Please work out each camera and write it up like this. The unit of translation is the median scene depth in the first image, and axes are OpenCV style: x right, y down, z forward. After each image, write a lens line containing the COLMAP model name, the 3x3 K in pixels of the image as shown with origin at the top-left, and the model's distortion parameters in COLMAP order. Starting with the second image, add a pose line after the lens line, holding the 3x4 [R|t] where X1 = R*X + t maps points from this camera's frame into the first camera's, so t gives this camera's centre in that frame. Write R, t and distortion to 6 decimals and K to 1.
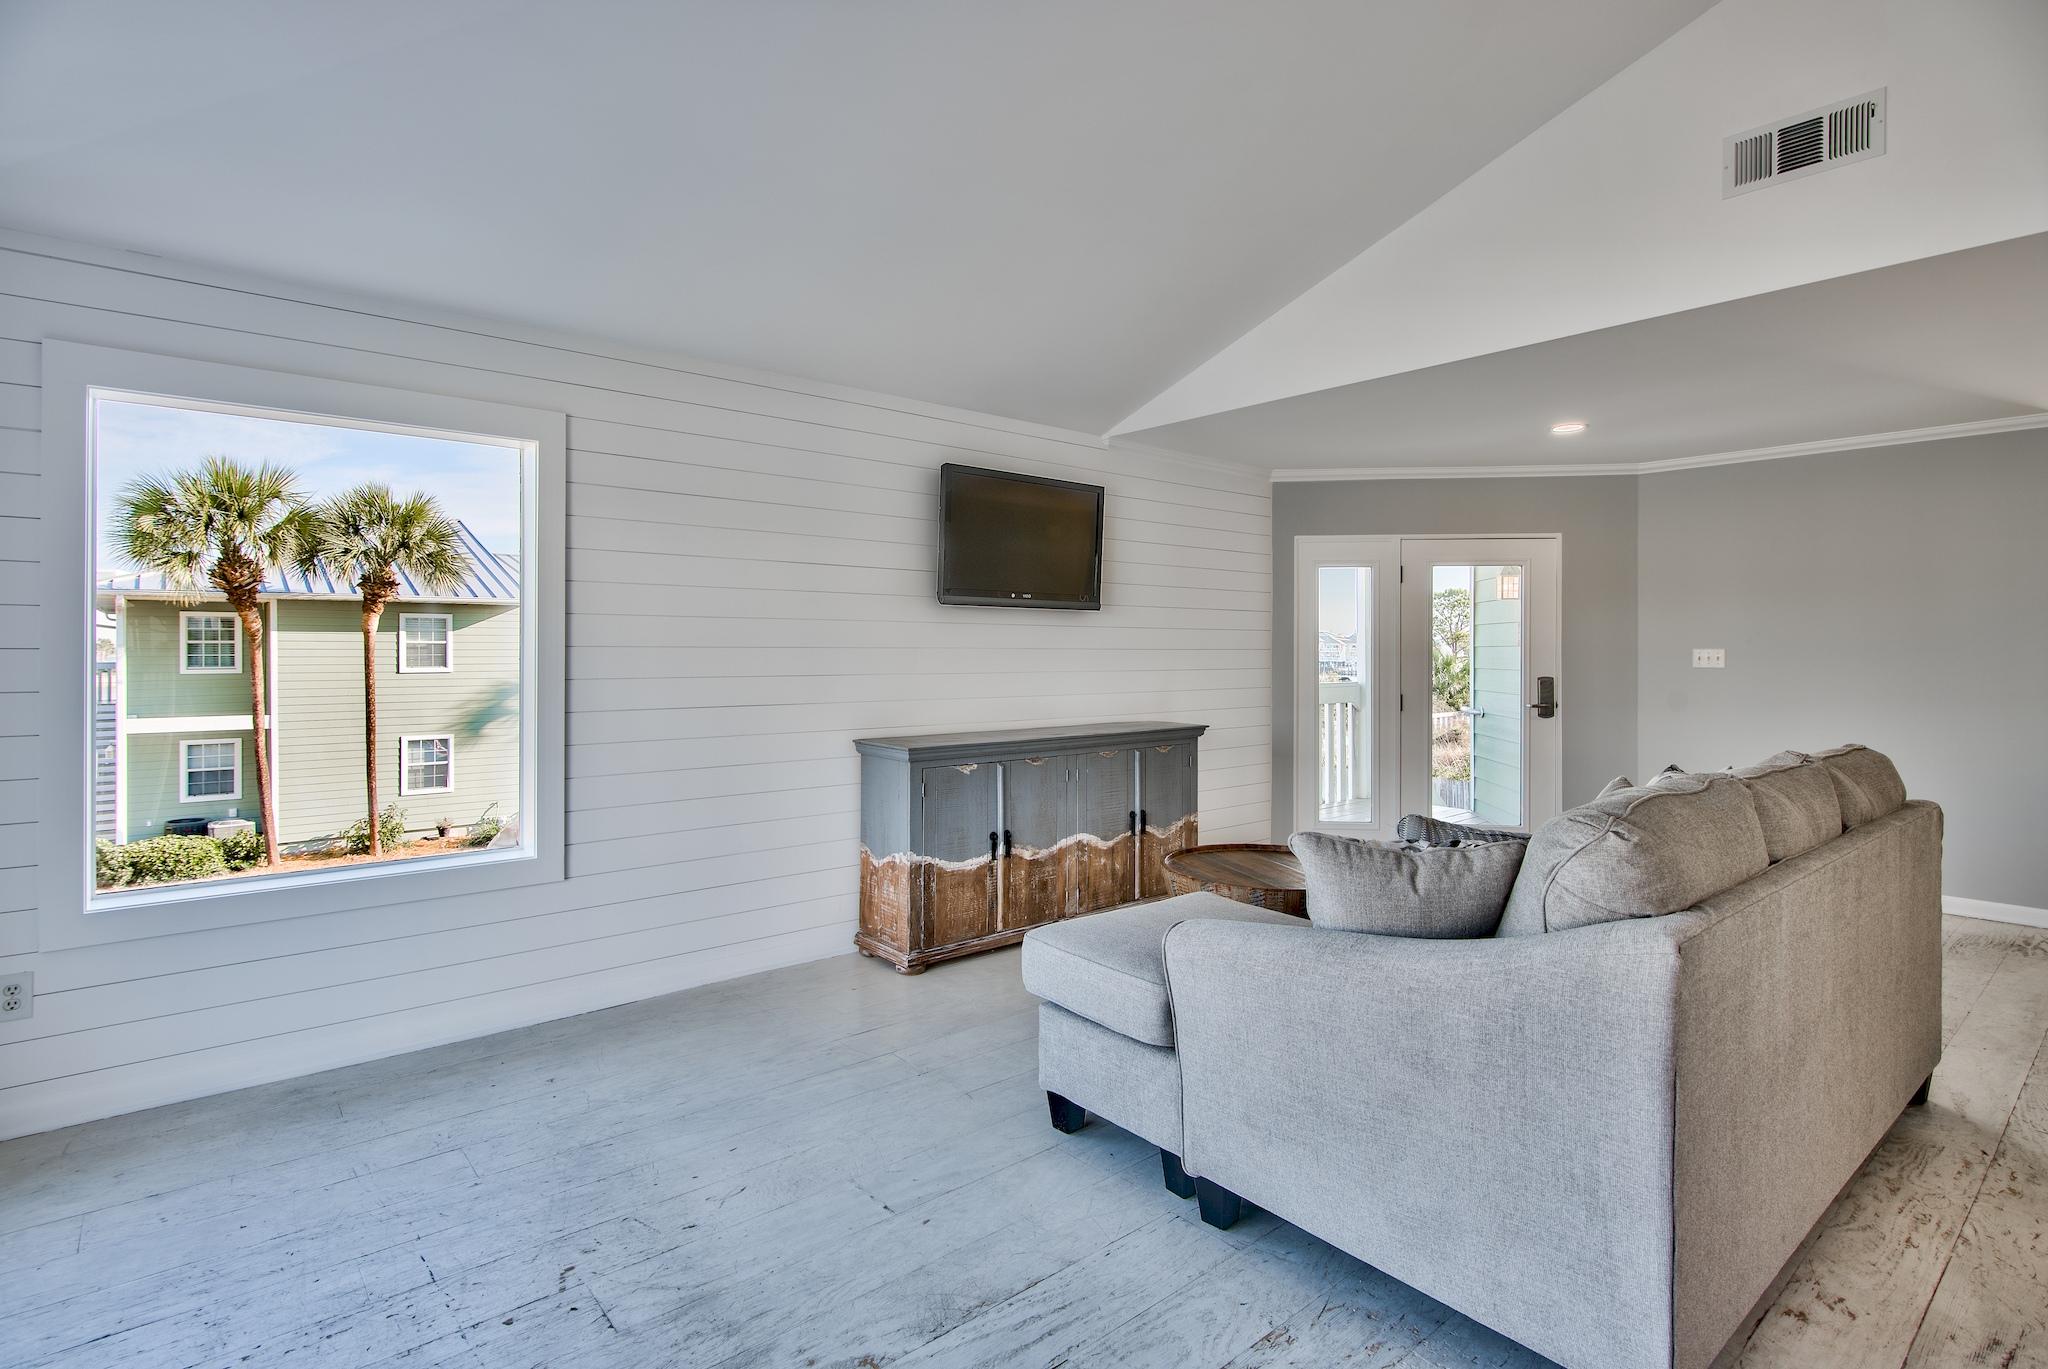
lens RADIAL K [[1017.4, 0, 1035.2], [0, 1017.4, 652.4], [0, 0, 1]] dist [-0.003129, 0.001202]
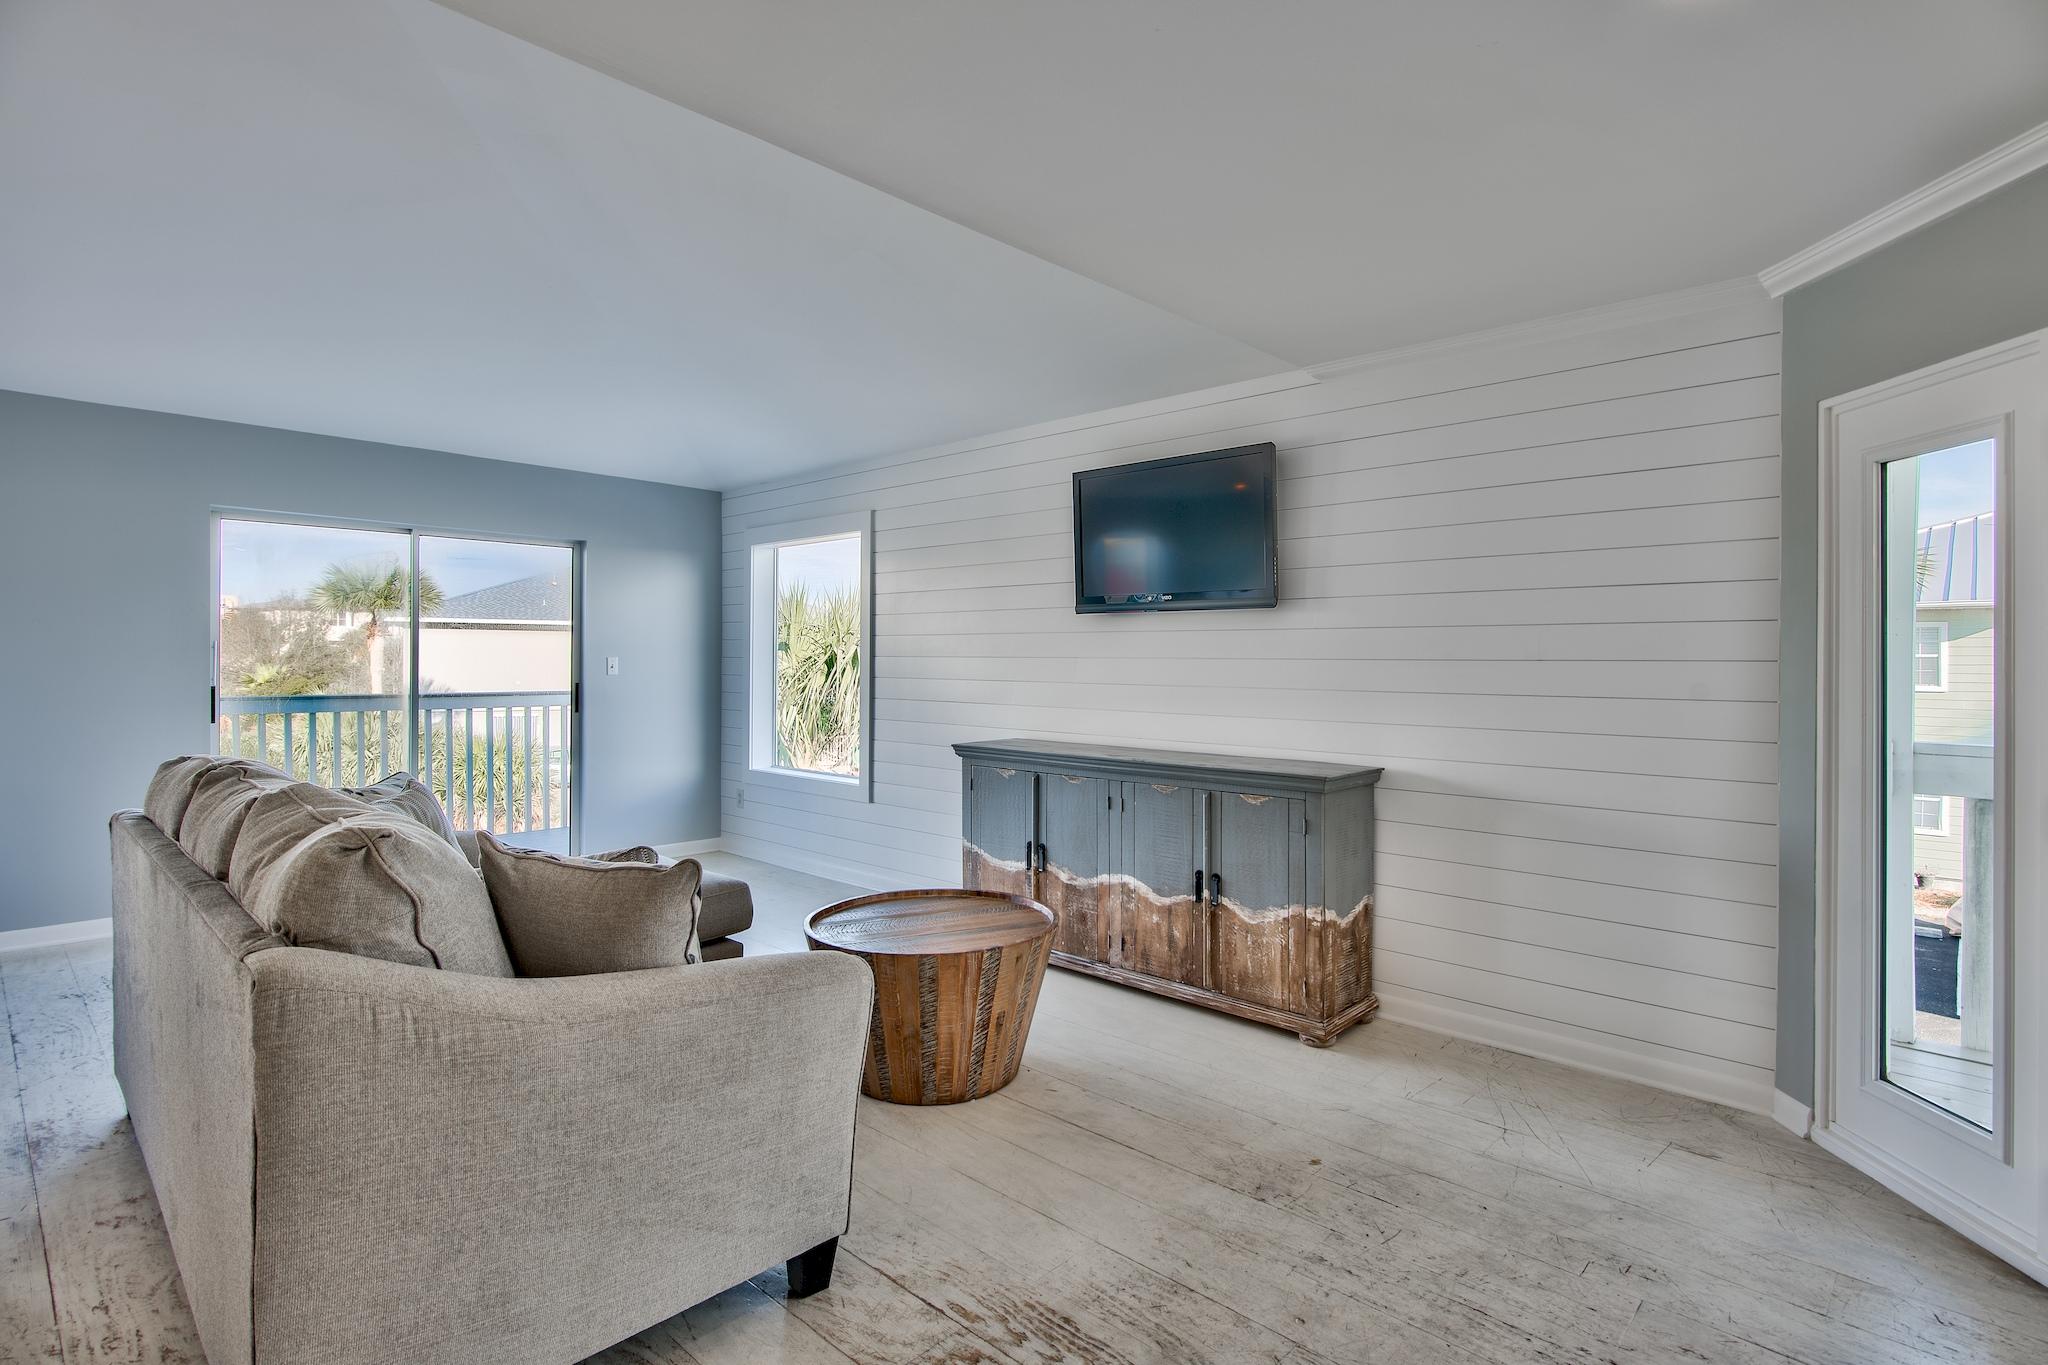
lens RADIAL K [[1017.4, 0, 1016.0], [0, 1017.4, 664.5], [0, 0, 1]] dist [-0.003129, 0.001202]
pose [[0.099378, 0.004382, -0.995040, 1.177661], [-0.007630, 0.999964, 0.003642, -0.000716], [0.995021, 0.007230, 0.099408, 1.098013]]
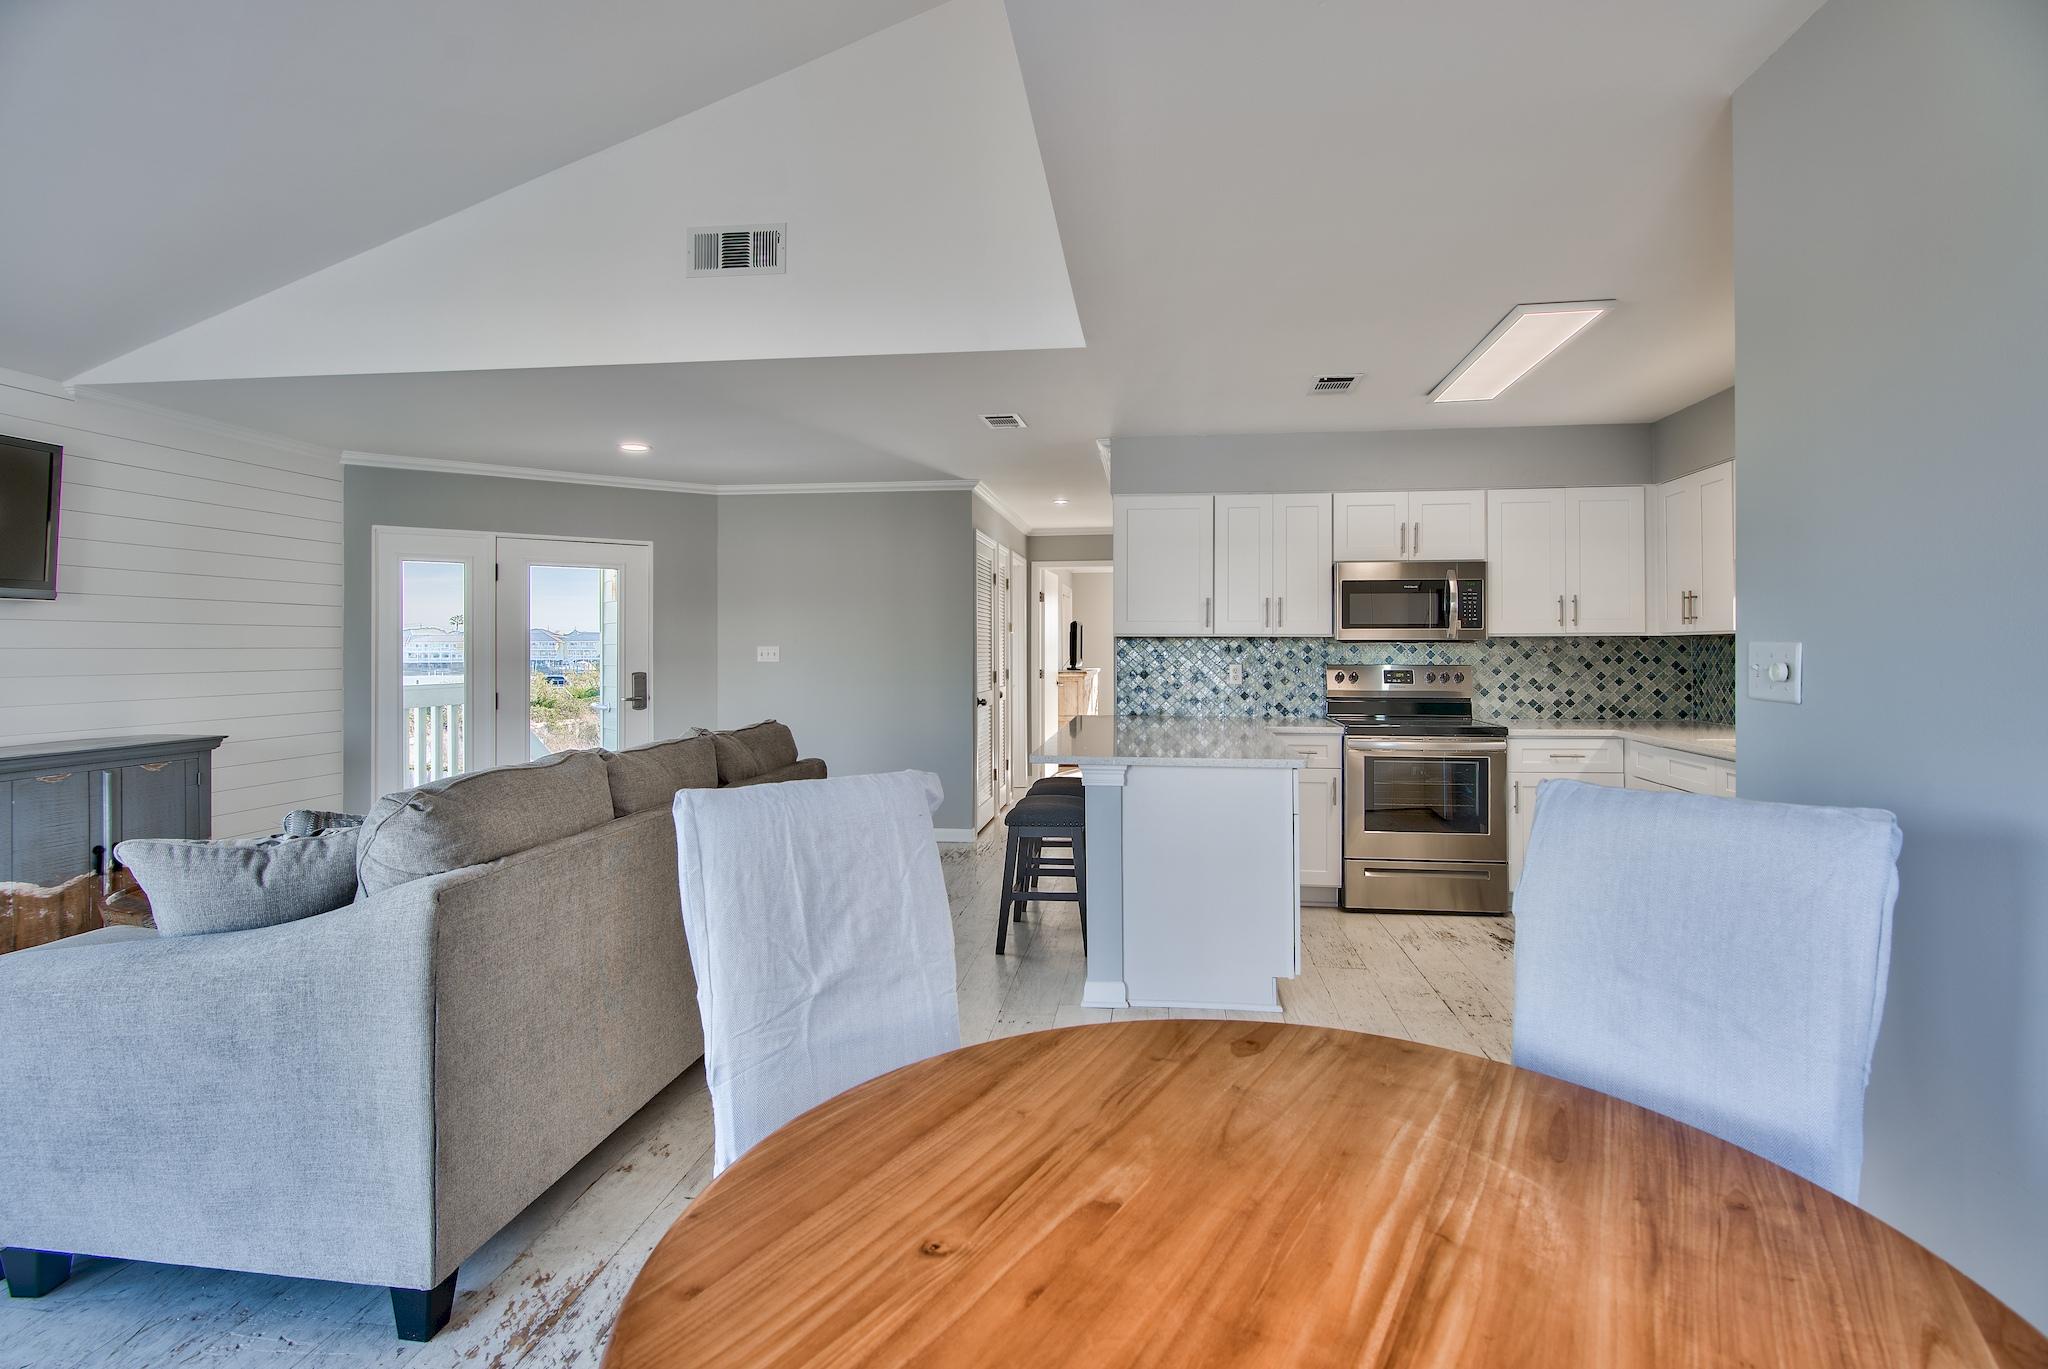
lens RADIAL K [[1017.4, 0, 1040.1], [0, 1017.4, 645.9], [0, 0, 1]] dist [-0.003129, 0.001202]
pose [[0.743598, -0.002825, 0.668622, 0.158639], [0.005472, 0.999983, -0.001860, 0.000323], [-0.668605, 0.005042, 0.743601, -0.167742]]
